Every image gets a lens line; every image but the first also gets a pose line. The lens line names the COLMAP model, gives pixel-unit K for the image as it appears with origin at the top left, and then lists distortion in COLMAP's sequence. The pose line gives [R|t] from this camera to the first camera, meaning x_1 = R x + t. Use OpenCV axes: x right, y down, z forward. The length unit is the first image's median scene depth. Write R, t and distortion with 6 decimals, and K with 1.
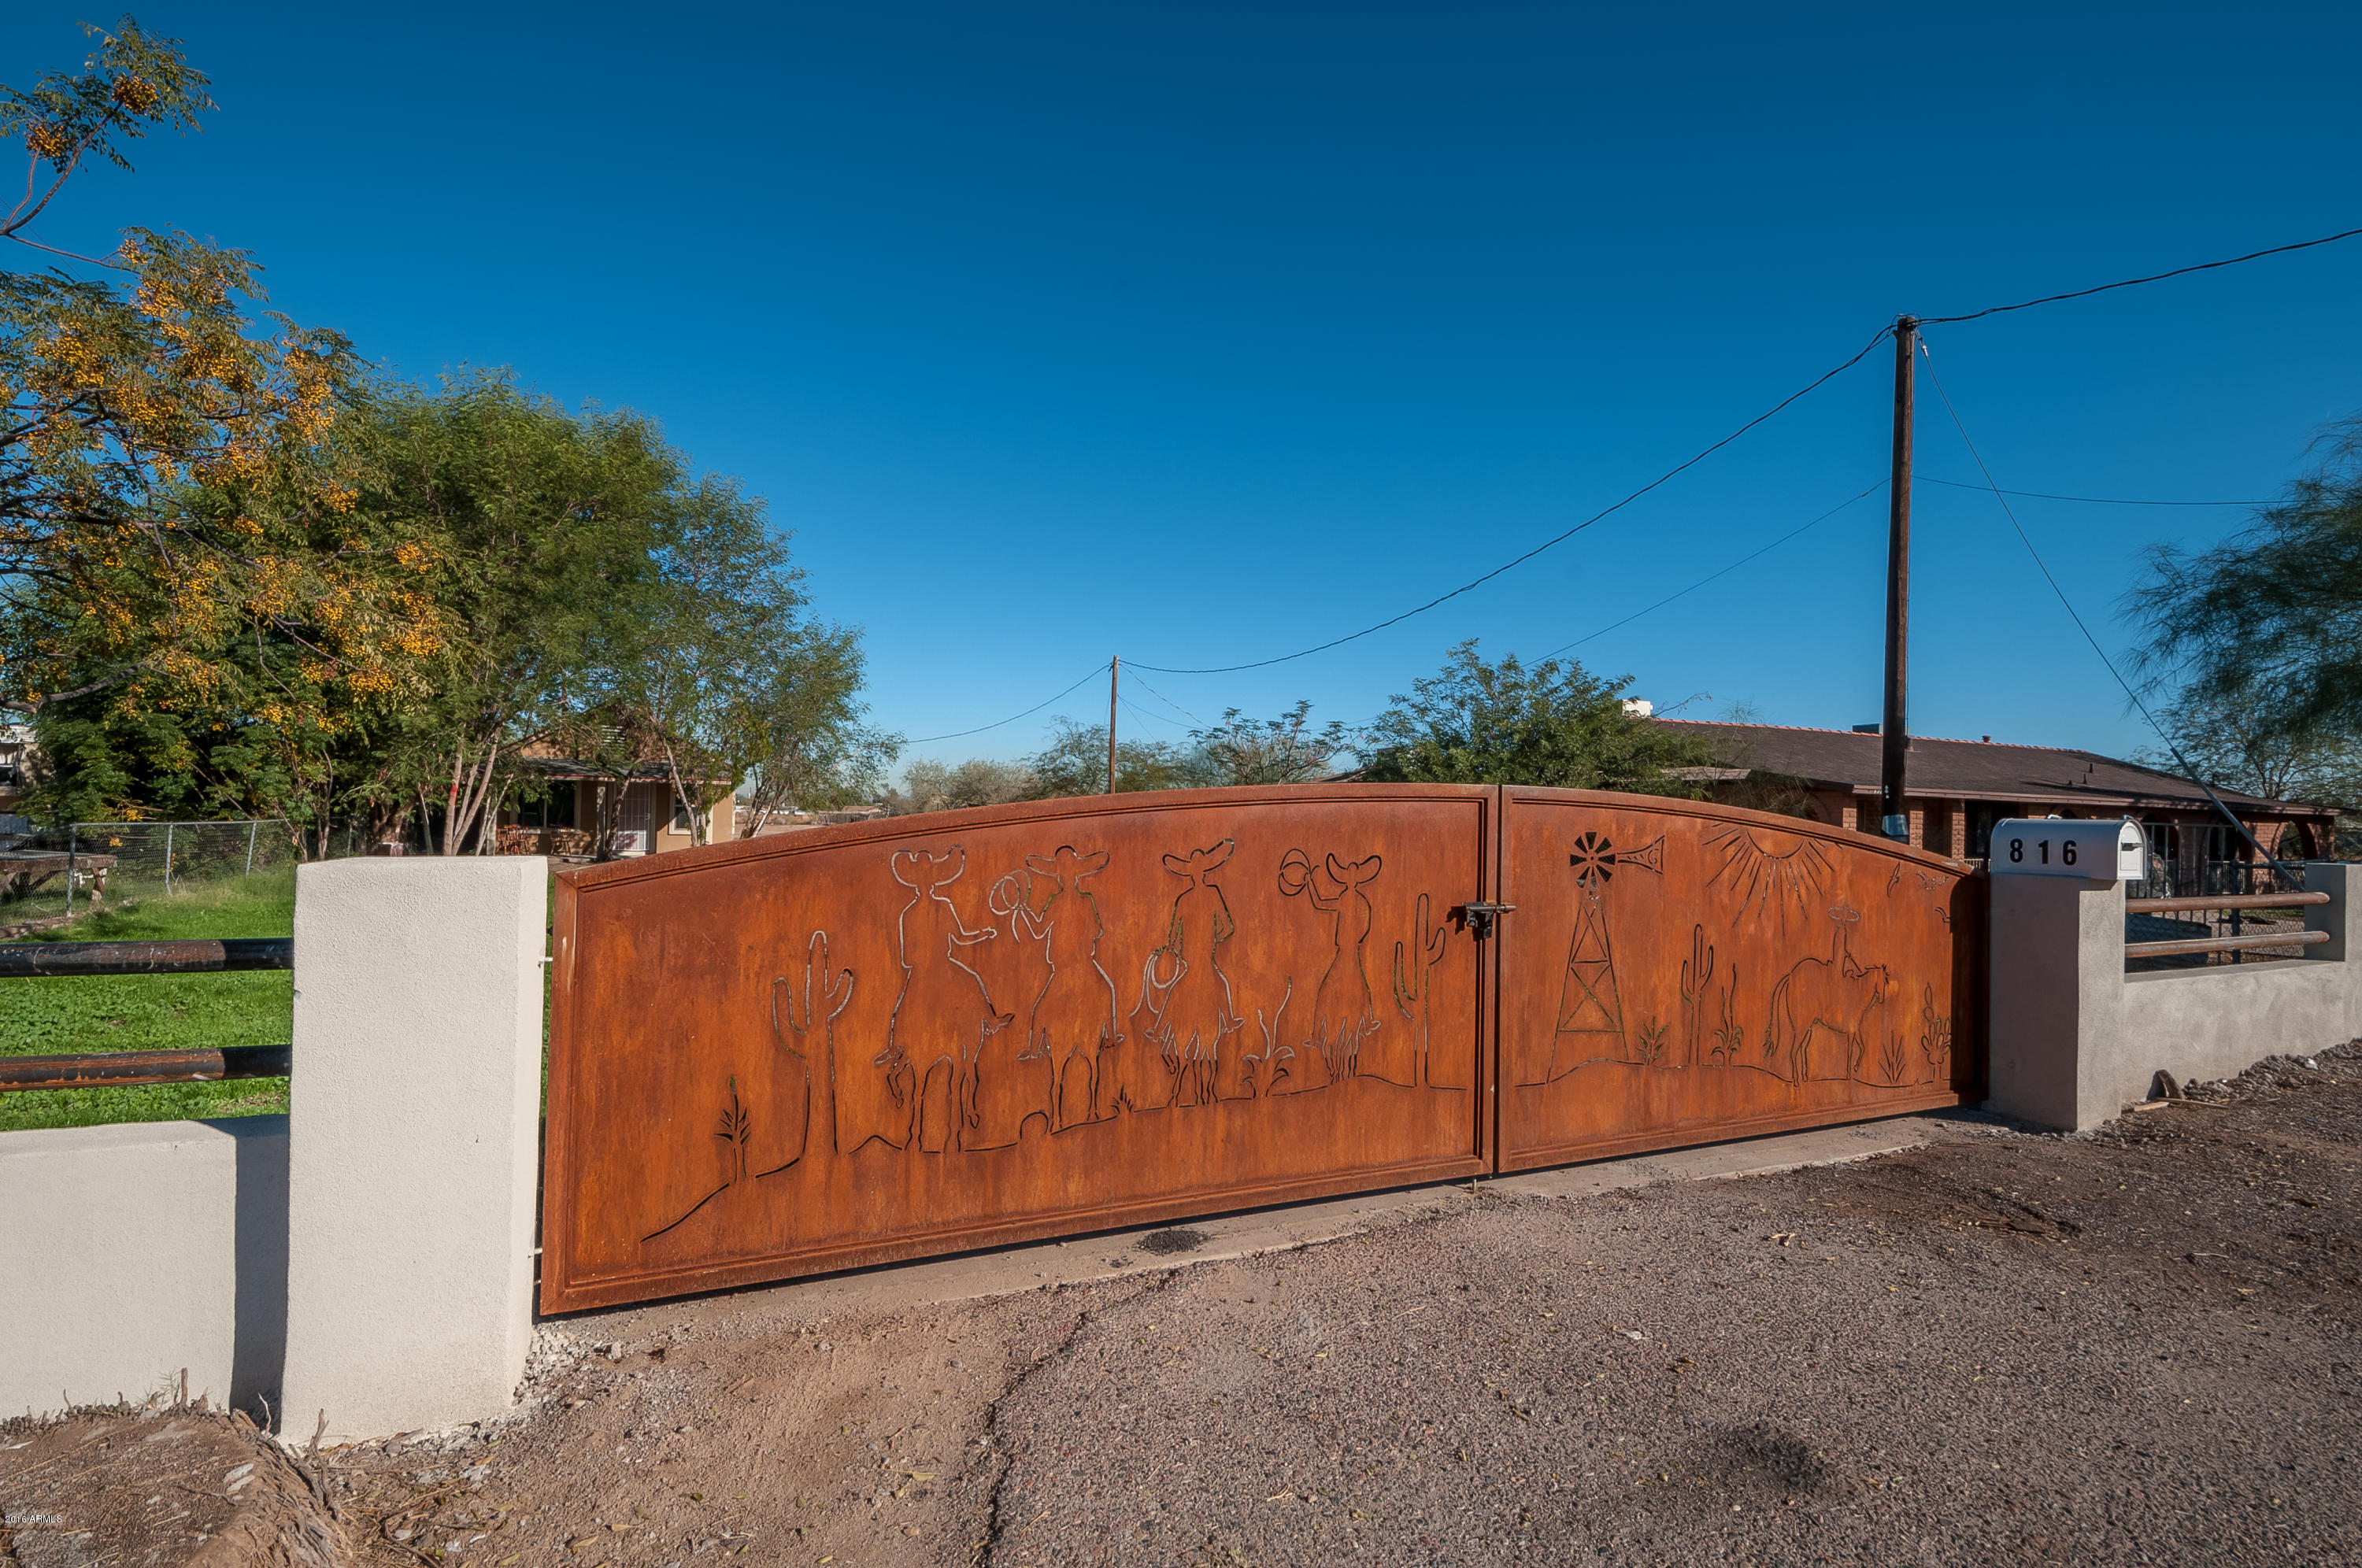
lens RADIAL K [[1063.0, 0, 1187.0], [0, 1063.0, 798.3], [0, 0, 1]] dist [0.038873, -0.027065]
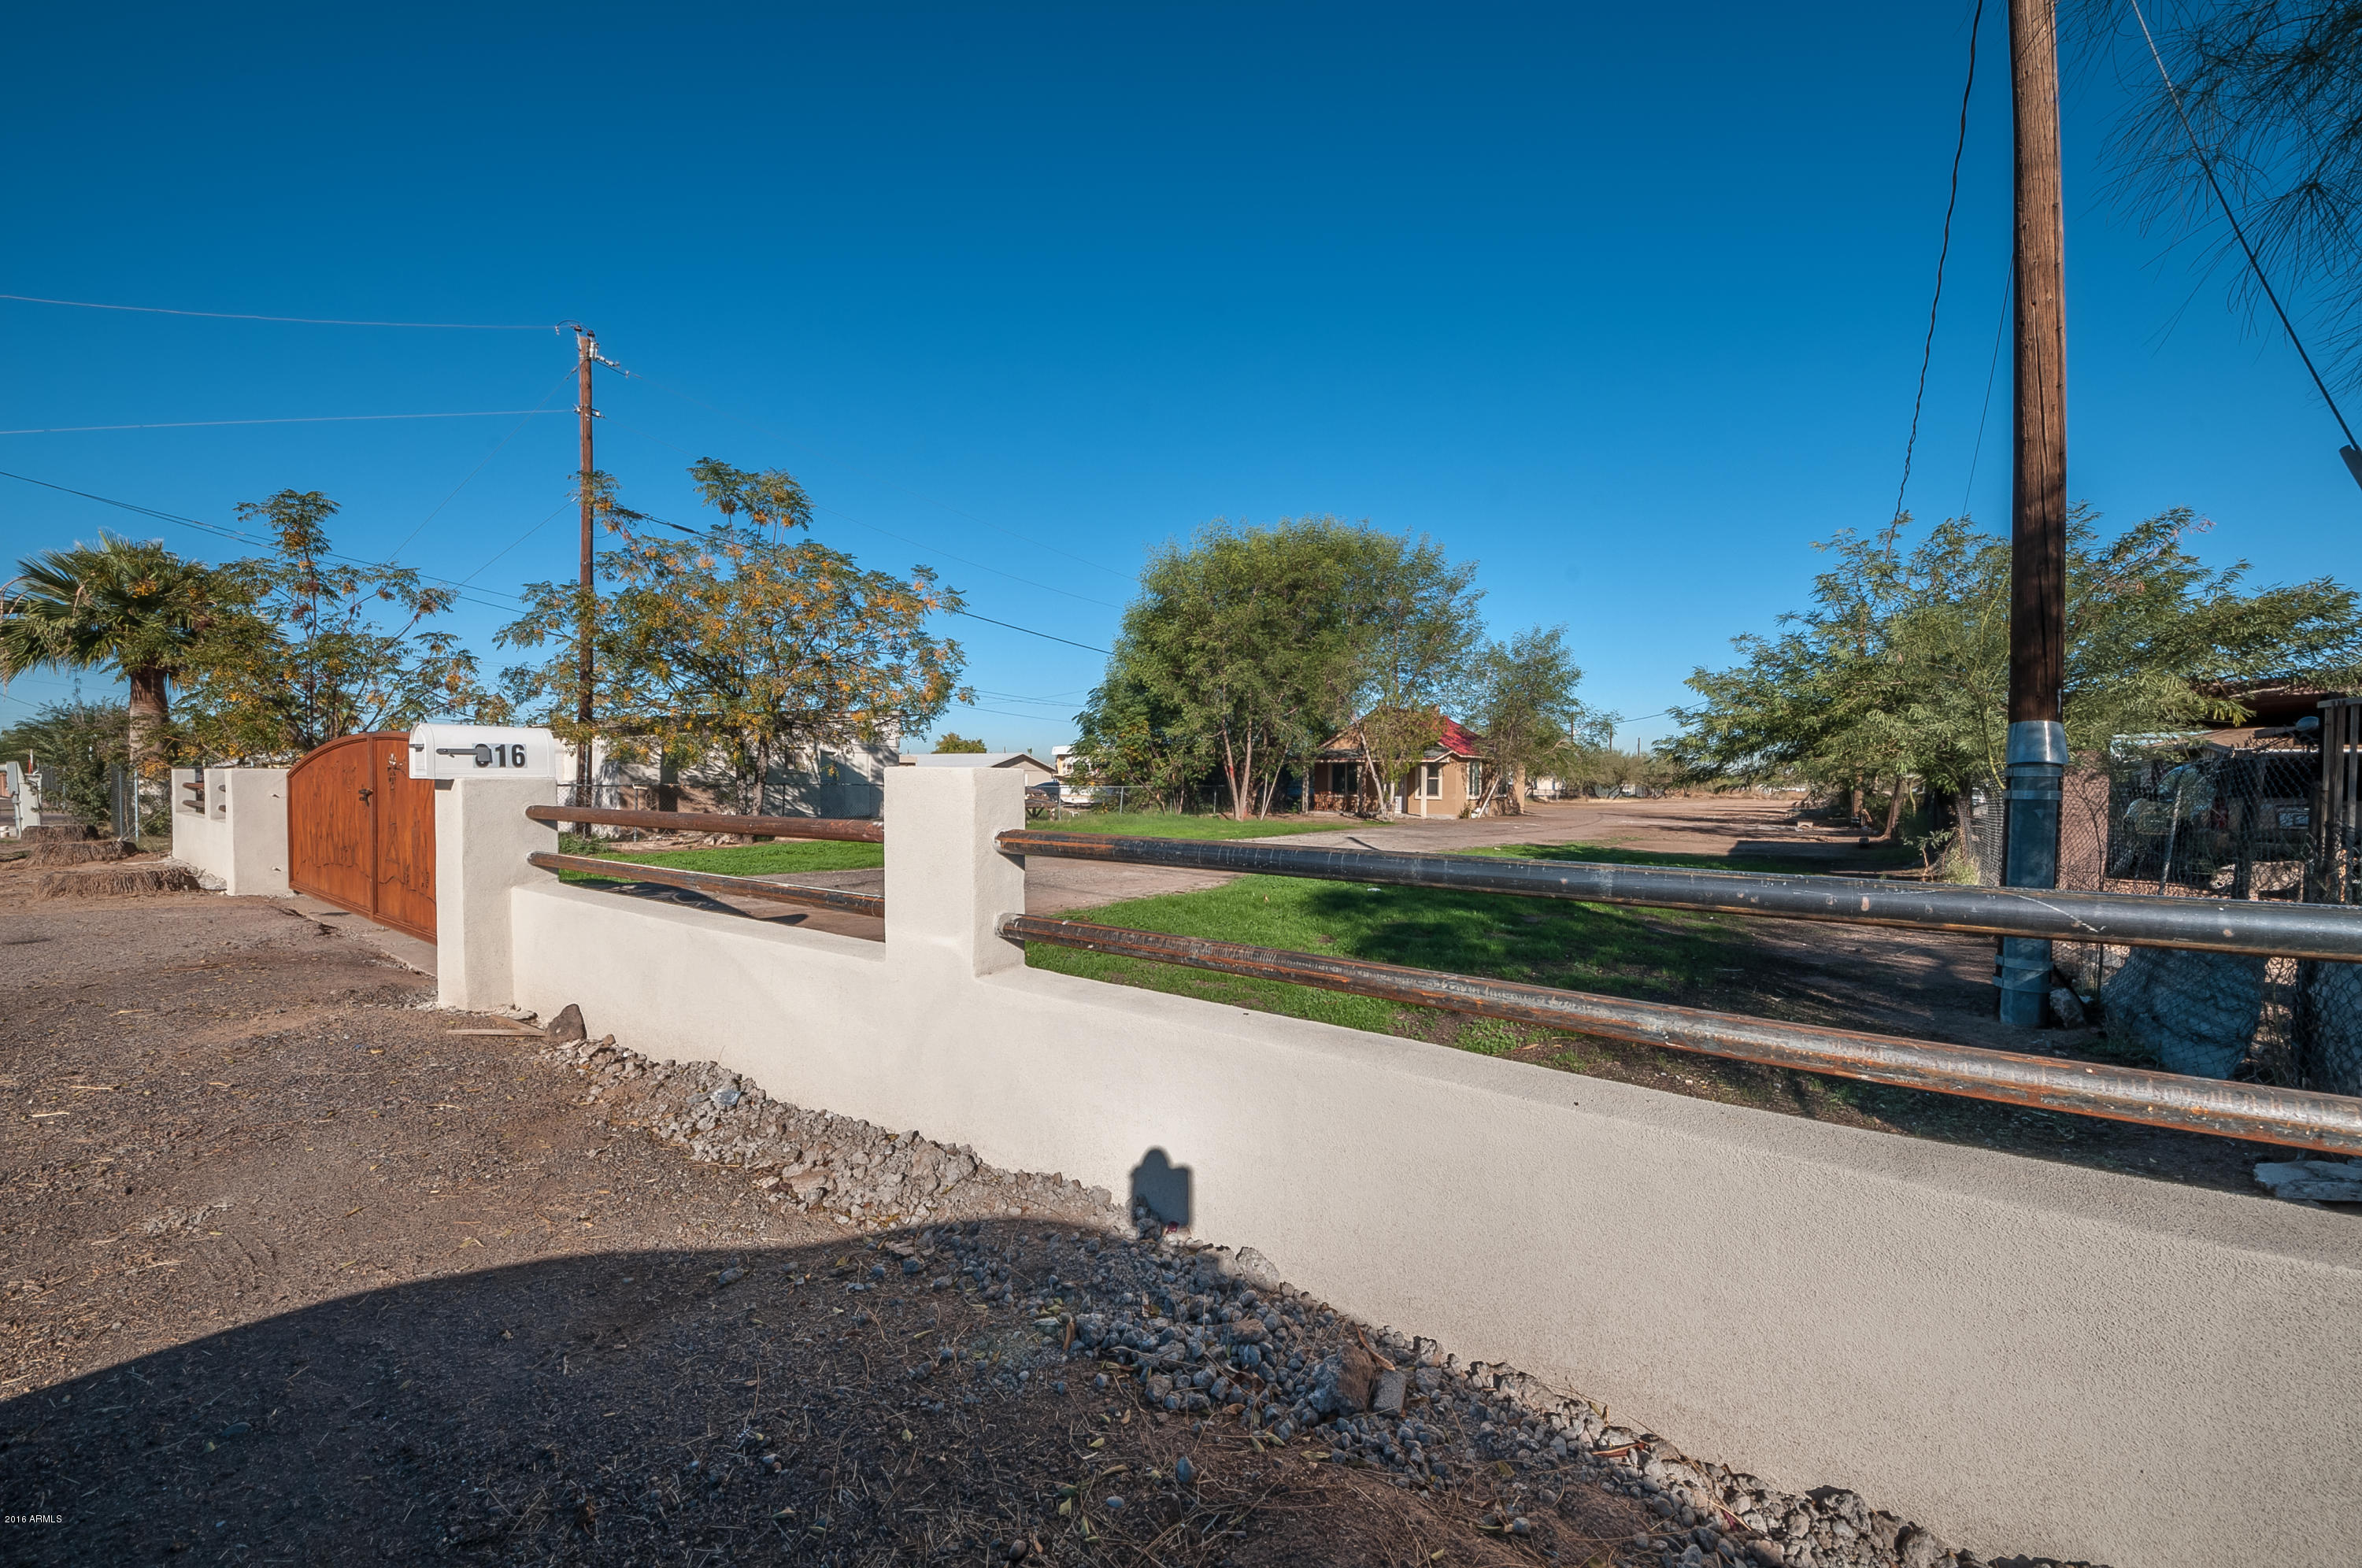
lens RADIAL K [[828.0, 0, 1191.0], [0, 828.0, 800.6], [0, 0, 1]] dist [0.032302, -0.020969]
pose [[0.516968, 0.004345, -0.855993, 1.895749], [0.015815, 0.999768, 0.014626, 0.097075], [0.855858, -0.021099, 0.516780, 1.174775]]
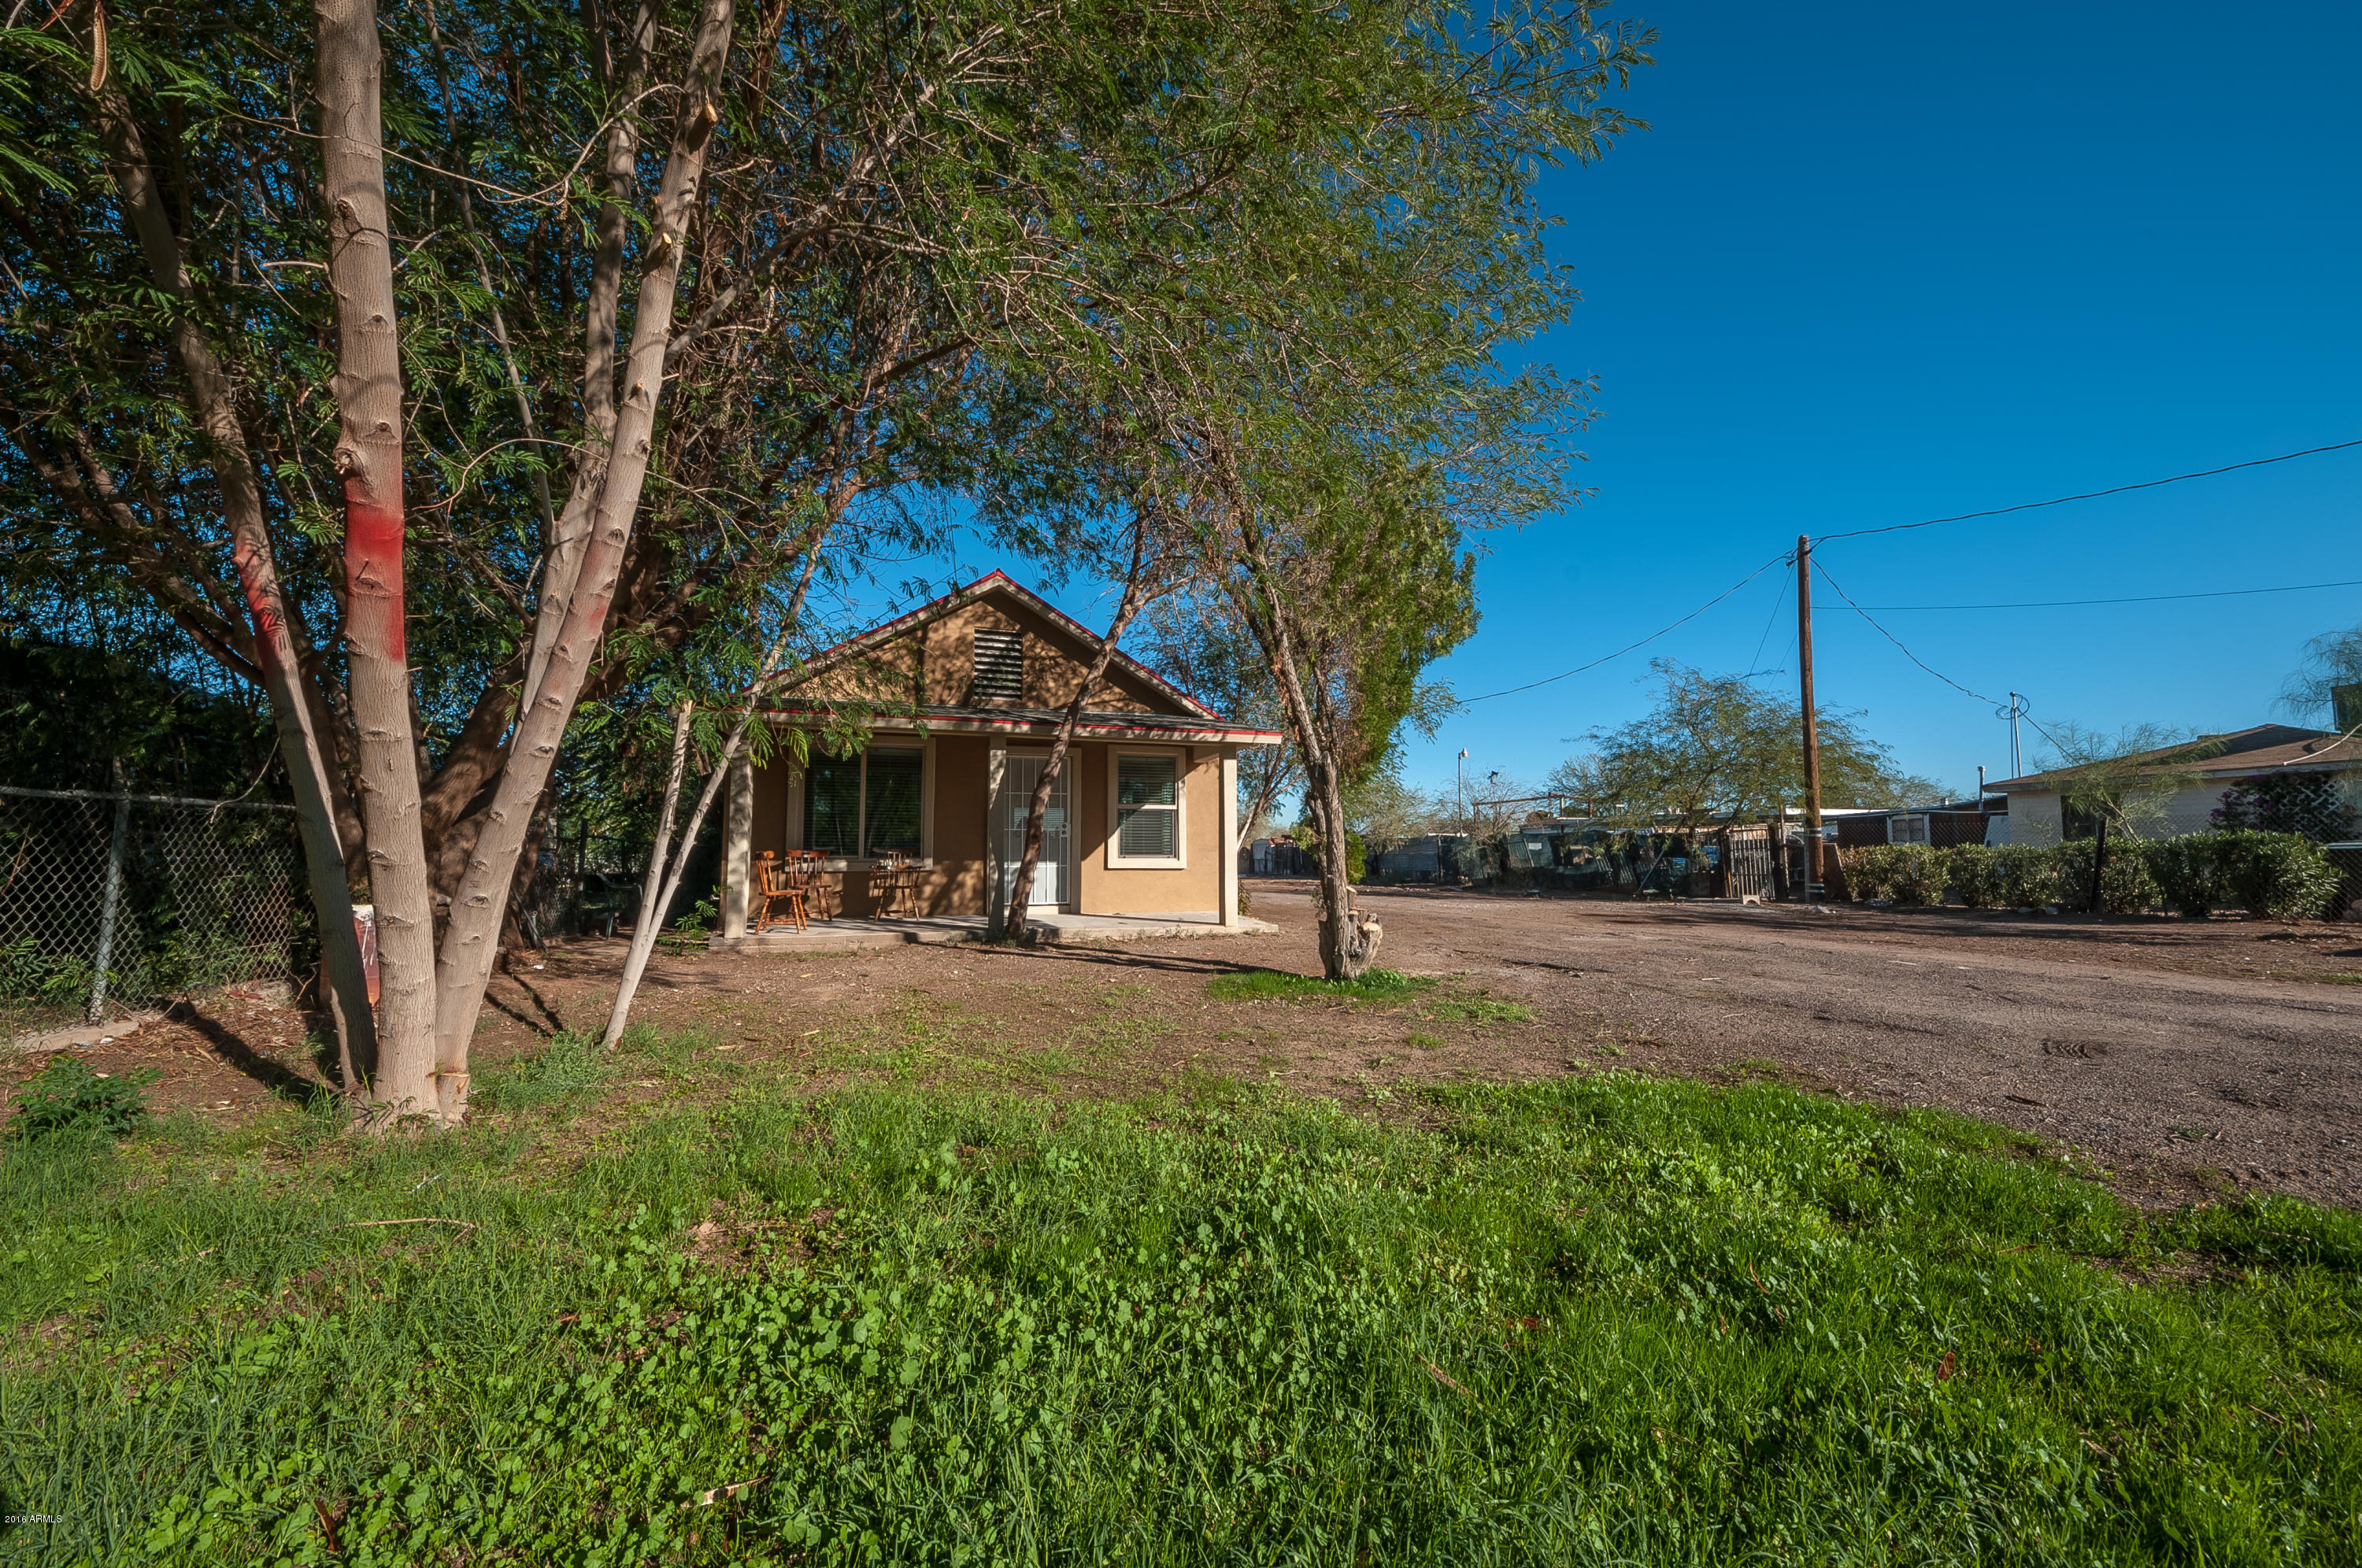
lens RADIAL K [[828.0, 0, 1191.0], [0, 828.0, 800.6], [0, 0, 1]] dist [0.032302, -0.020969]
pose [[0.992866, -0.021783, -0.117229, -2.575976], [0.015896, 0.998576, -0.050917, 0.145963], [0.118171, 0.048691, 0.991799, 4.128352]]
